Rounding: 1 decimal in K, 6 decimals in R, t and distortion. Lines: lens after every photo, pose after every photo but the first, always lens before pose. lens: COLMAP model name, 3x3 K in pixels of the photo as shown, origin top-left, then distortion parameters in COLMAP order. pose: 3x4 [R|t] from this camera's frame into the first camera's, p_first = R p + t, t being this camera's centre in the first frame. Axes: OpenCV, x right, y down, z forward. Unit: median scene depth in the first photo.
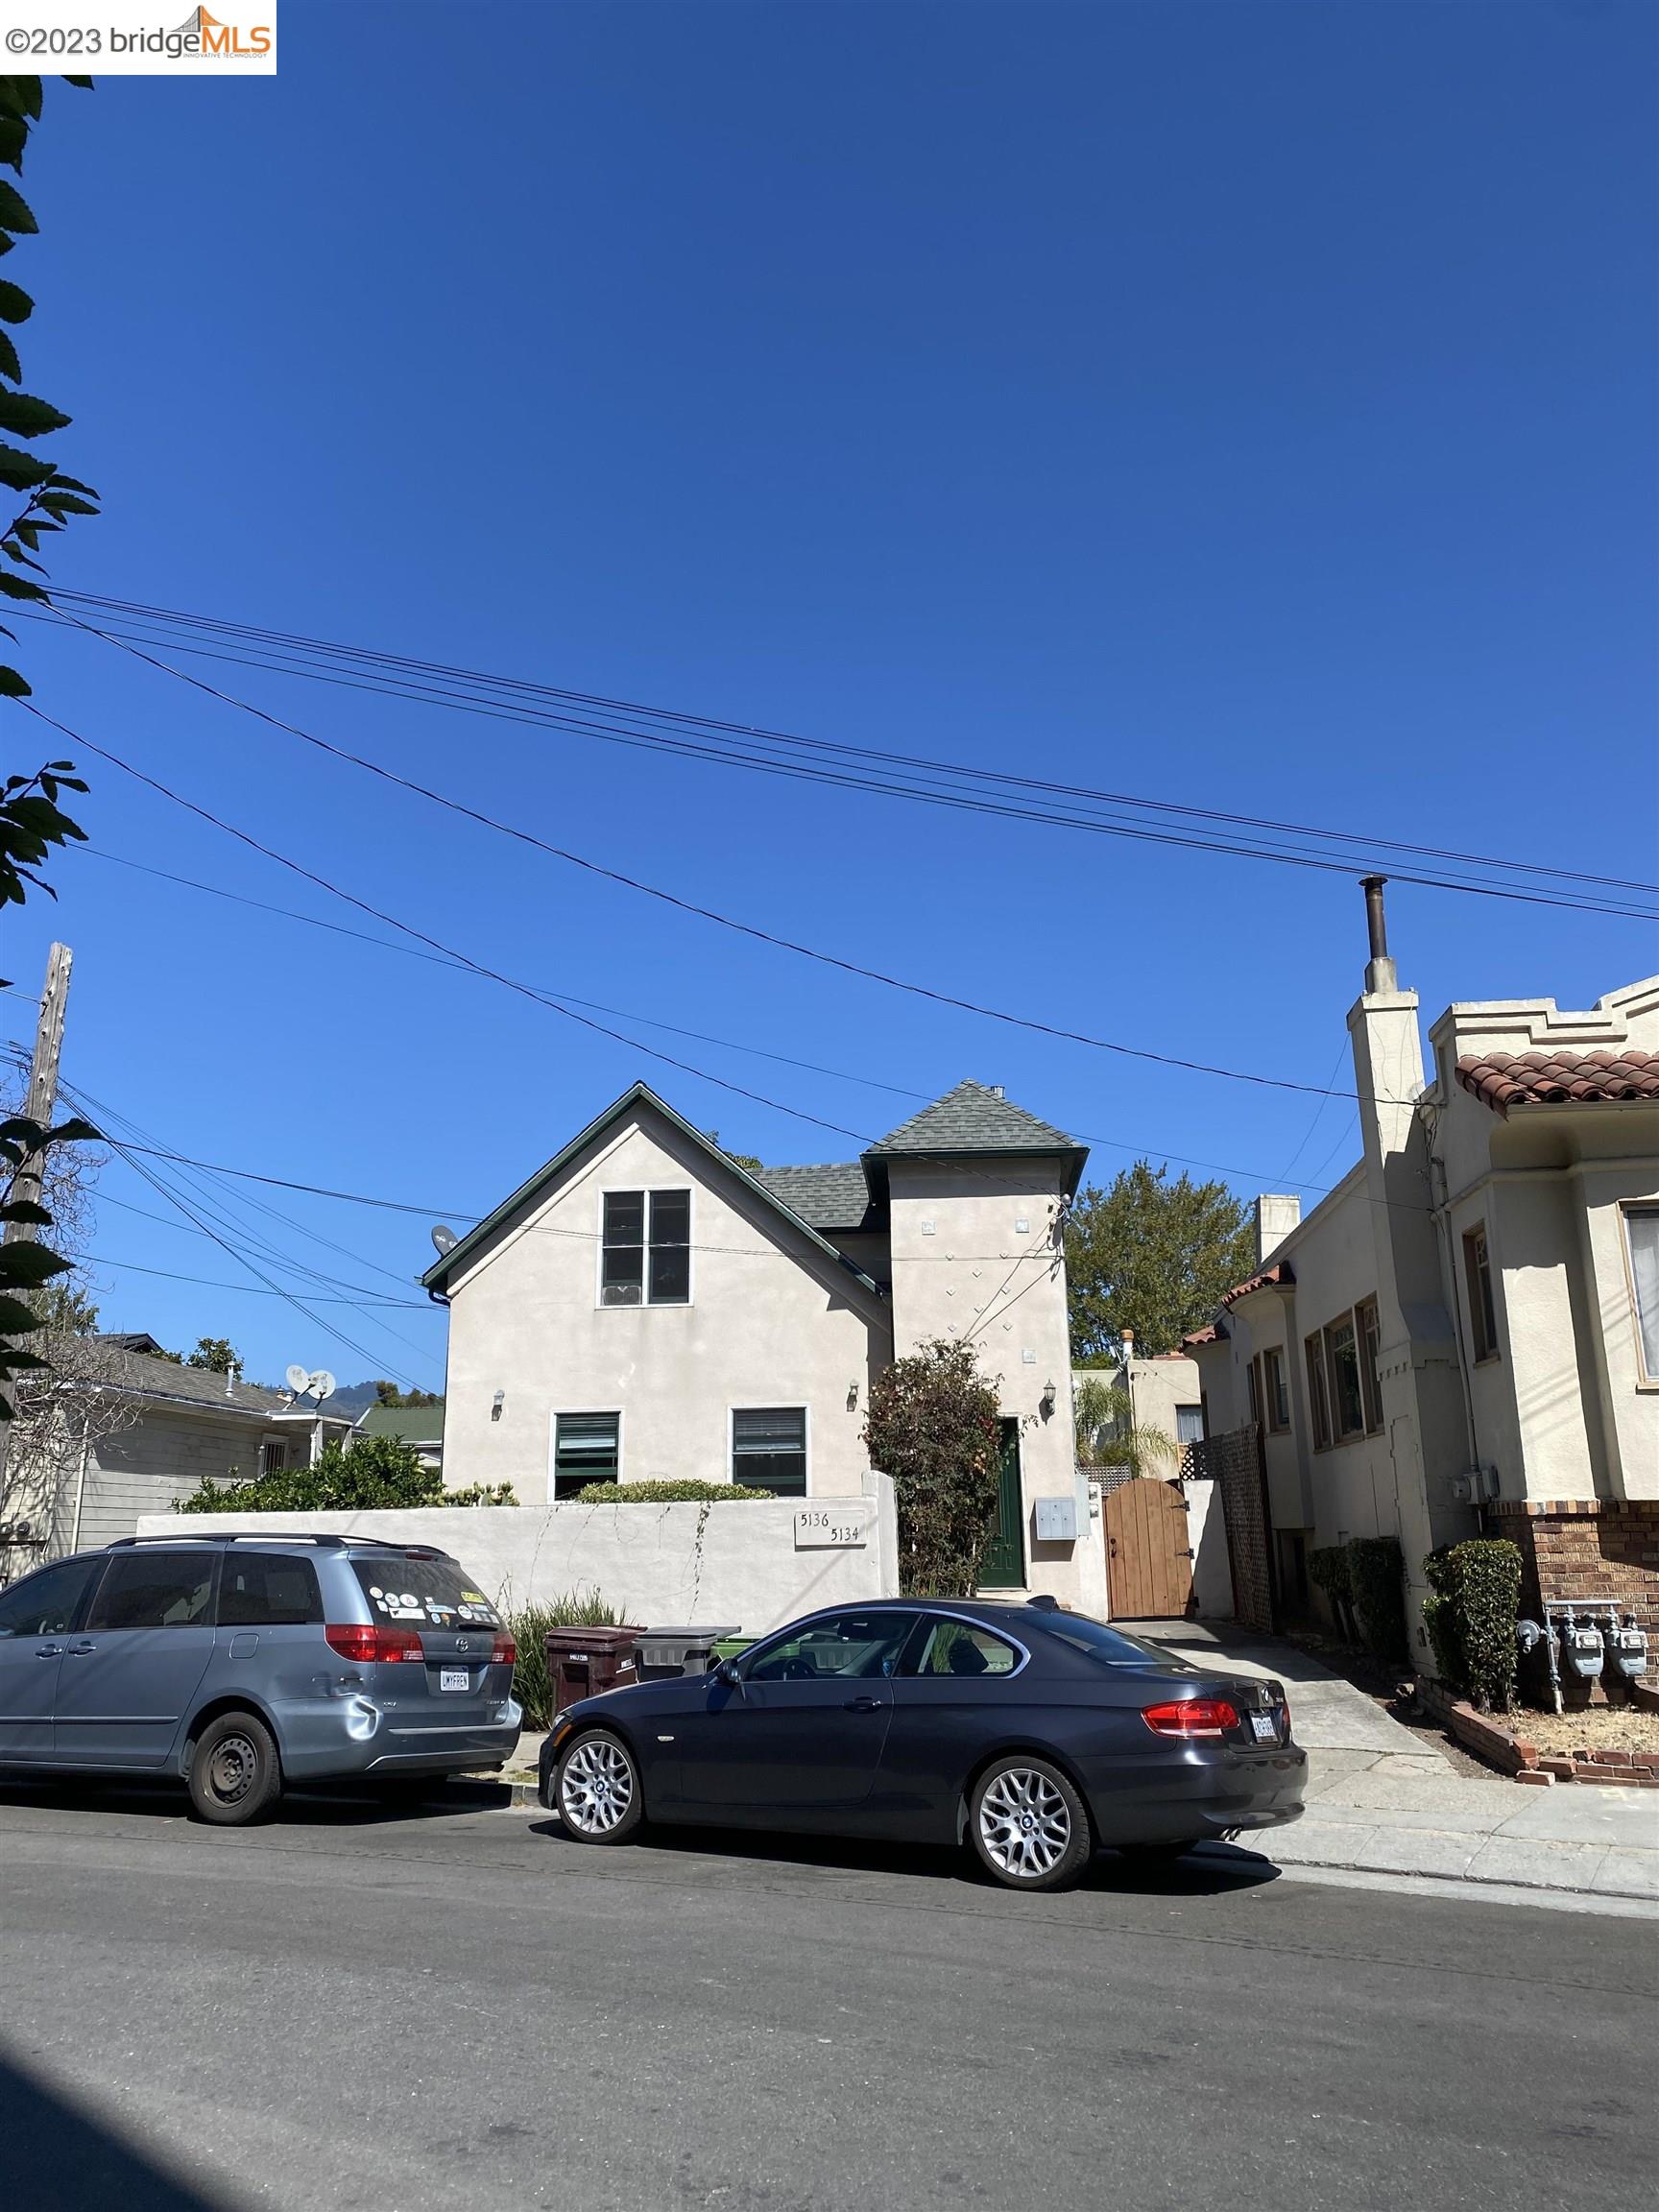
lens RADIAL K [[1687.9, 0, 829.5], [0, 1687.9, 1106.0], [0, 0, 1]] dist [0.030127, -0.006153]
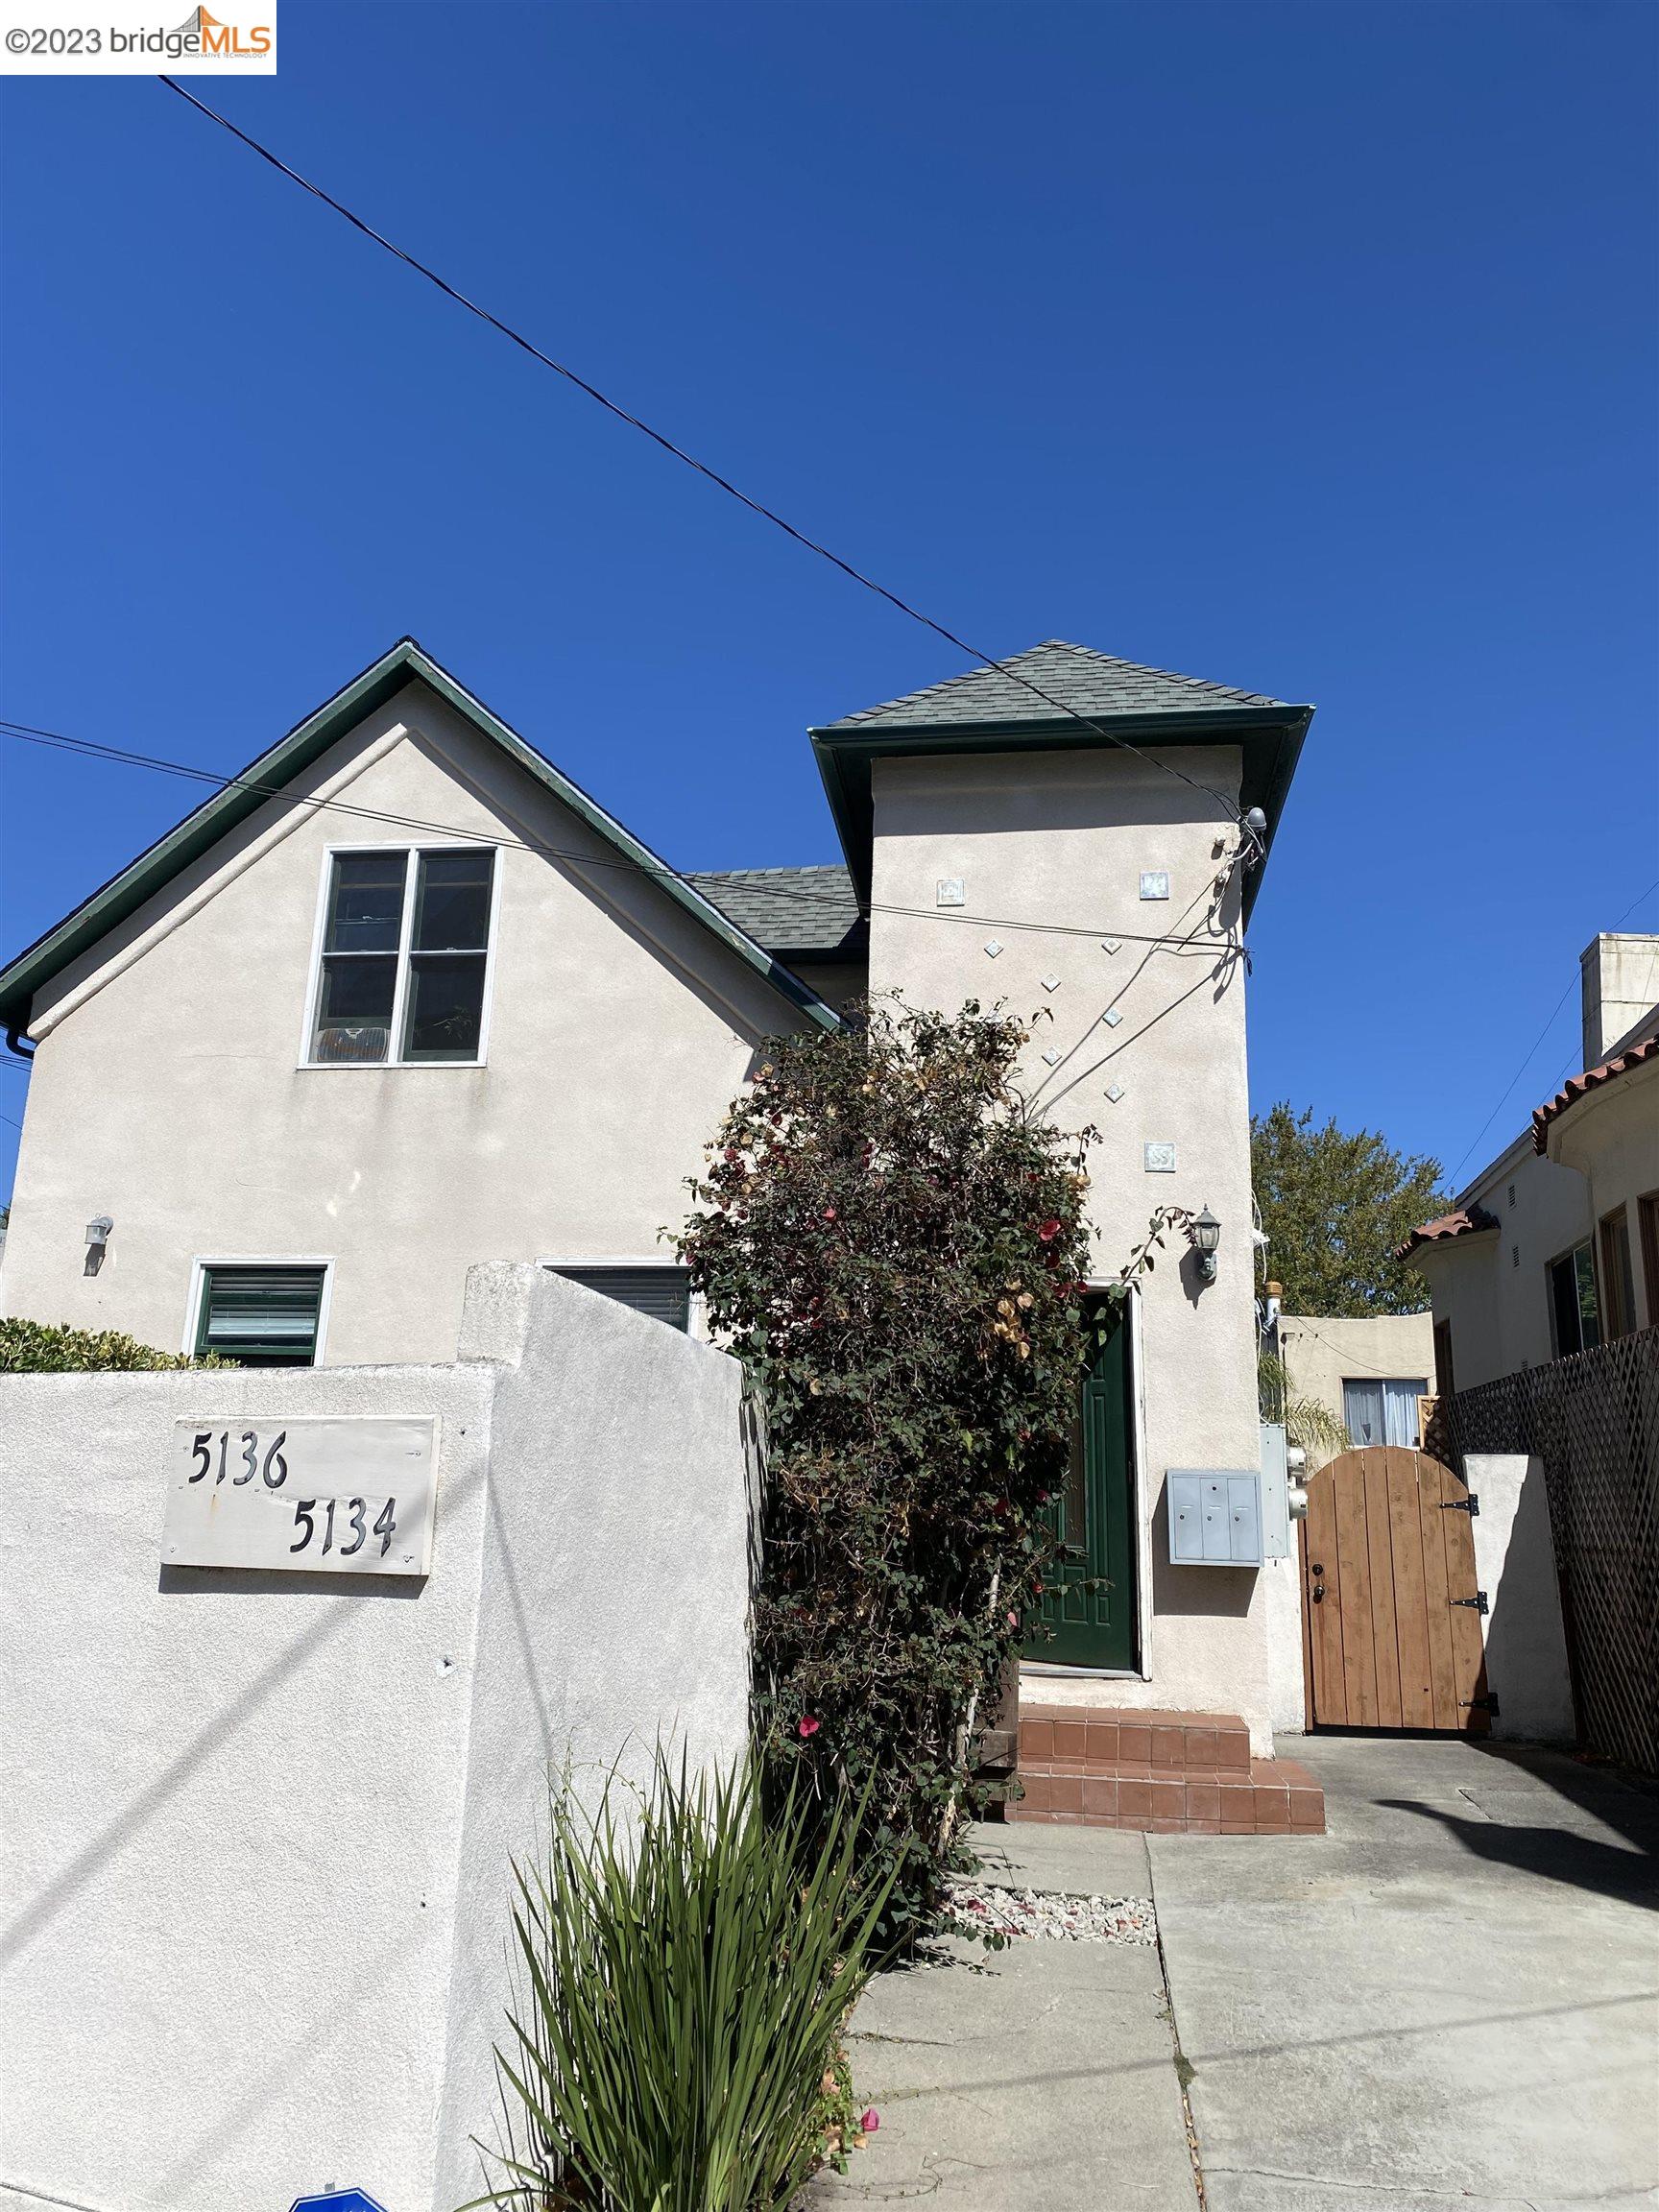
lens RADIAL K [[1675.5, 0, 806.2], [0, 1675.5, 1147.2], [0, 0, 1]] dist [0.004285, -0.004216]
pose [[0.996486, 0.029450, -0.078417, 0.055245], [-0.027512, 0.999291, 0.025685, 0.128040], [0.079118, -0.023438, 0.996590, 0.513508]]
